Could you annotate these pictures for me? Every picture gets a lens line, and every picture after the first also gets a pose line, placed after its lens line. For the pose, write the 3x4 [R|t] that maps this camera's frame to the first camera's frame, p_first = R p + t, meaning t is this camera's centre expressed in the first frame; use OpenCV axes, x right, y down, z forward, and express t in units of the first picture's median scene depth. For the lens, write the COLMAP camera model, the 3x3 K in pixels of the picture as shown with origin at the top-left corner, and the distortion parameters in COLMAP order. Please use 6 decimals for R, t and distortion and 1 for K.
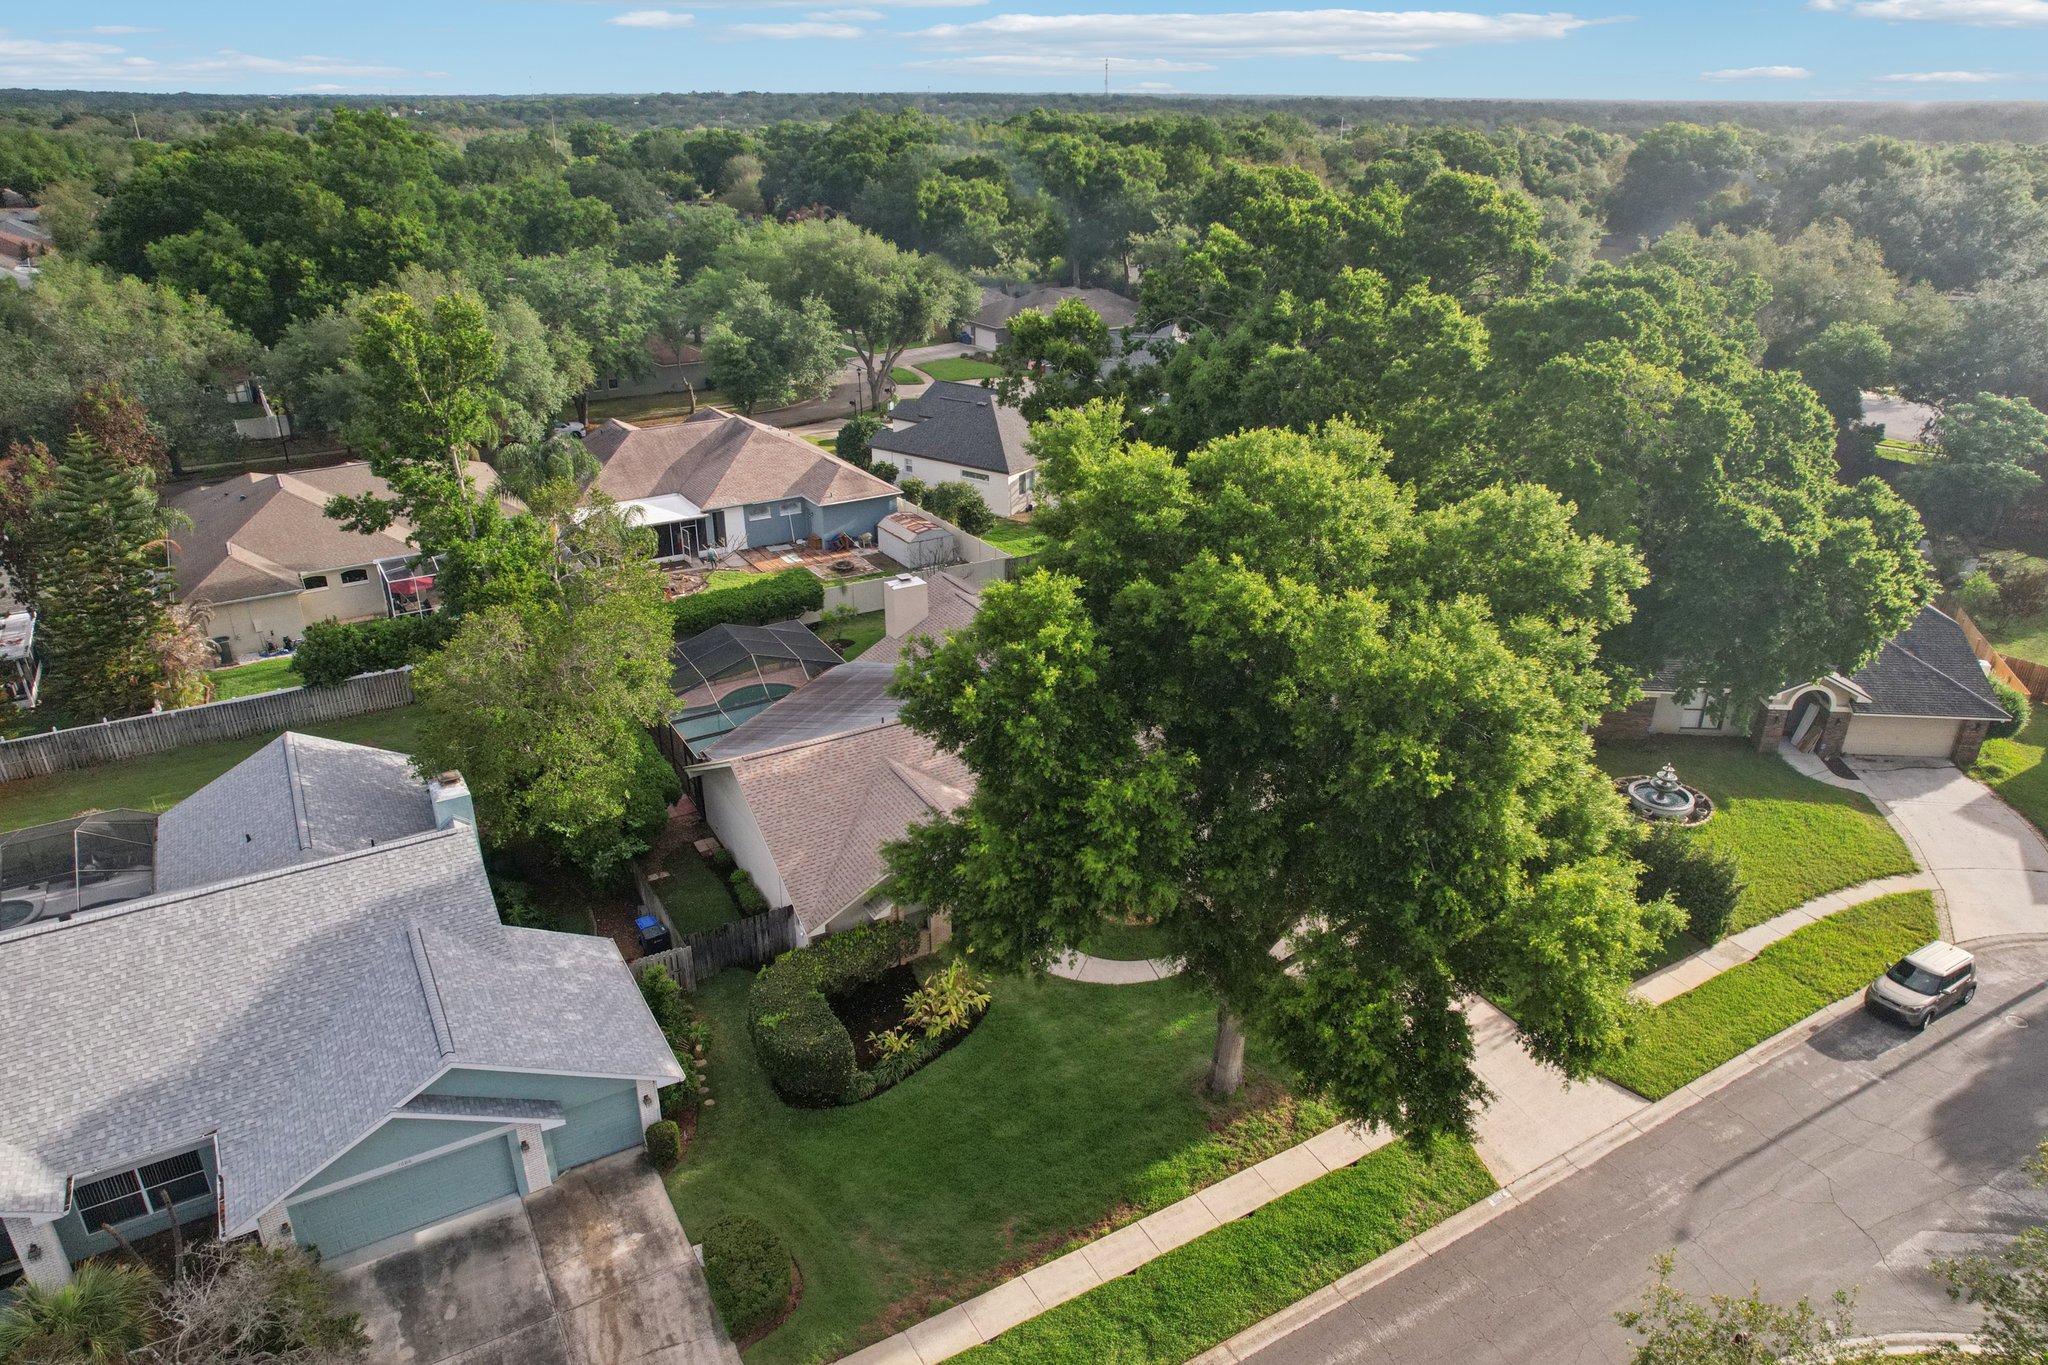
lens RADIAL K [[1335.1, 0, 1016.2], [0, 1335.1, 683.0], [0, 0, 1]] dist [-0.056507, 0.063330]
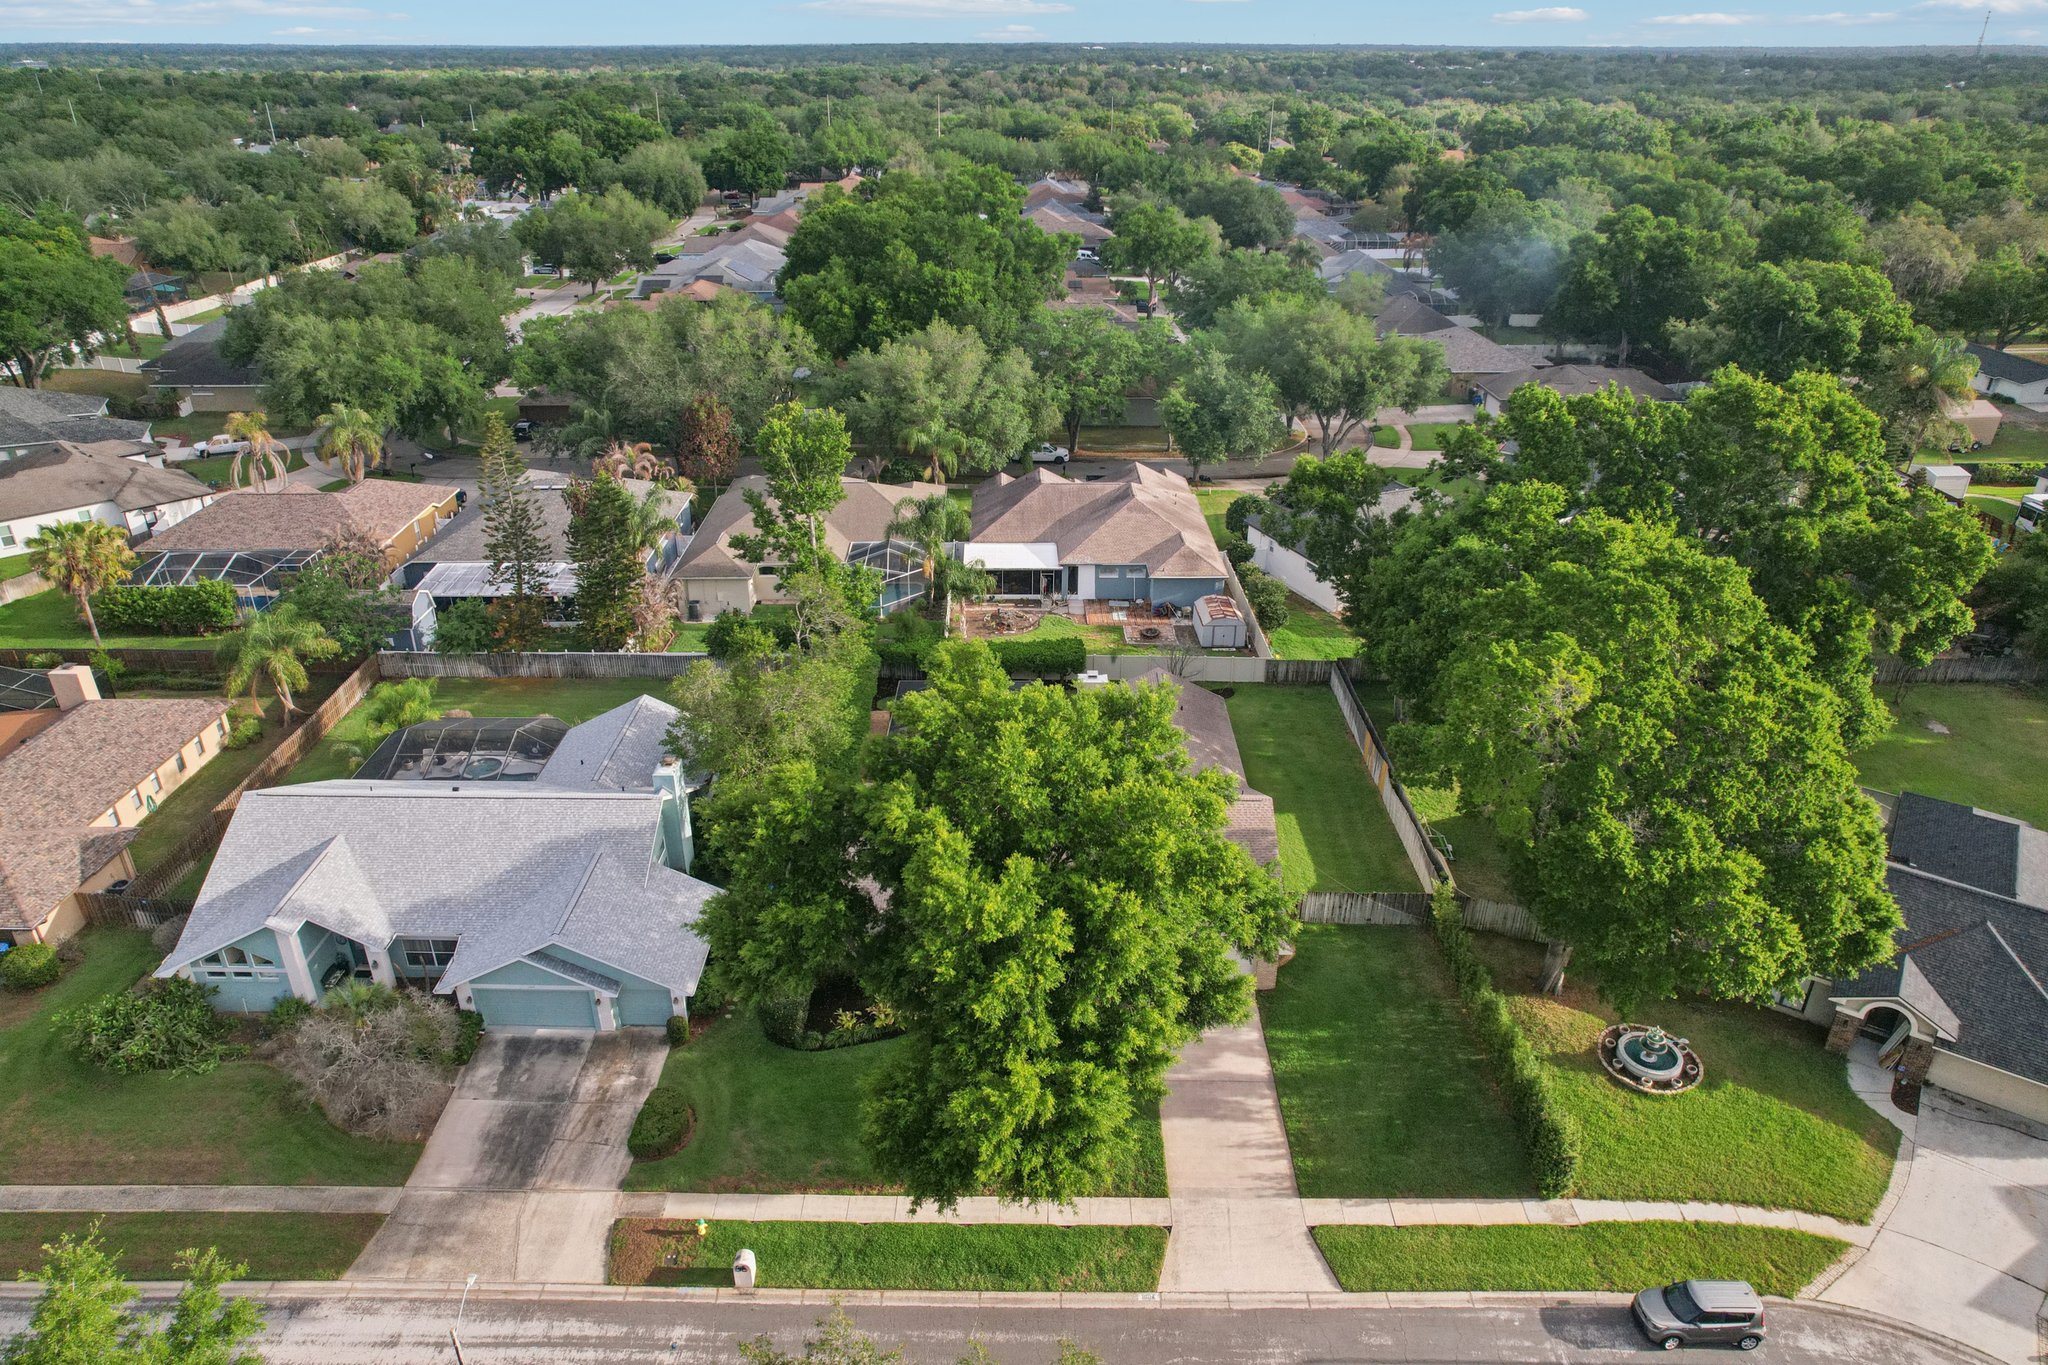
lens RADIAL K [[1321.7, 0, 1018.3], [0, 1321.7, 686.0], [0, 0, 1]] dist [-0.076266, 0.080295]
pose [[0.858618, 0.227813, -0.459213, 0.515467], [-0.209079, 0.973557, 0.092050, -0.203731], [0.468040, 0.016976, 0.883544, -0.138341]]
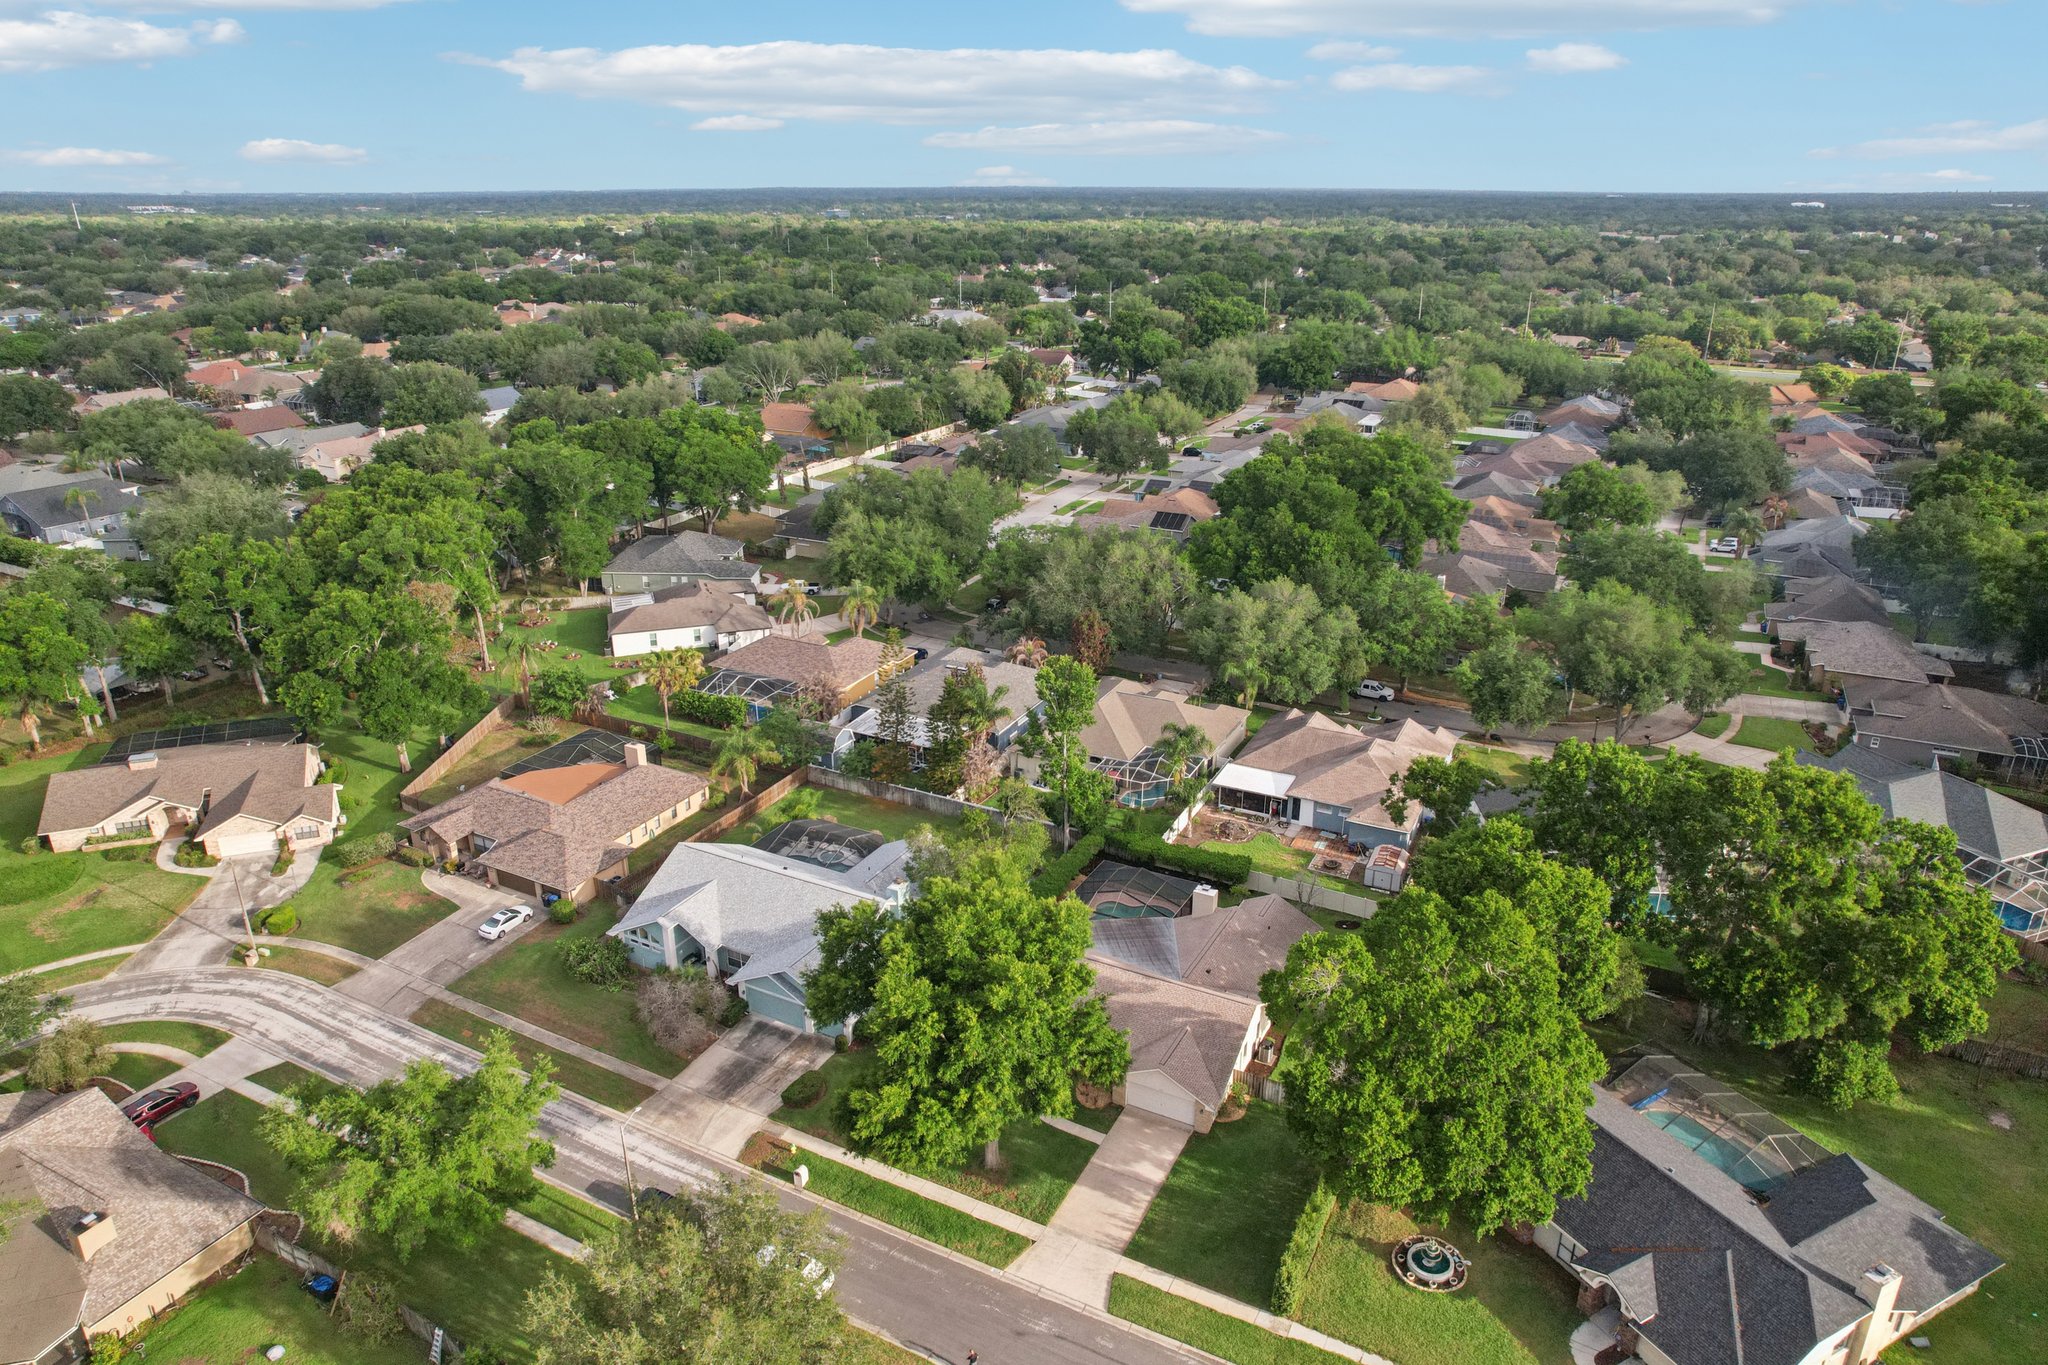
lens RADIAL K [[1321.7, 0, 1018.3], [0, 1321.7, 686.0], [0, 0, 1]] dist [-0.076266, 0.080295]
pose [[0.525959, 0.304982, -0.793948, 1.282396], [-0.344836, 0.929795, 0.128725, -0.554055], [0.777468, 0.206077, 0.594202, -0.293970]]
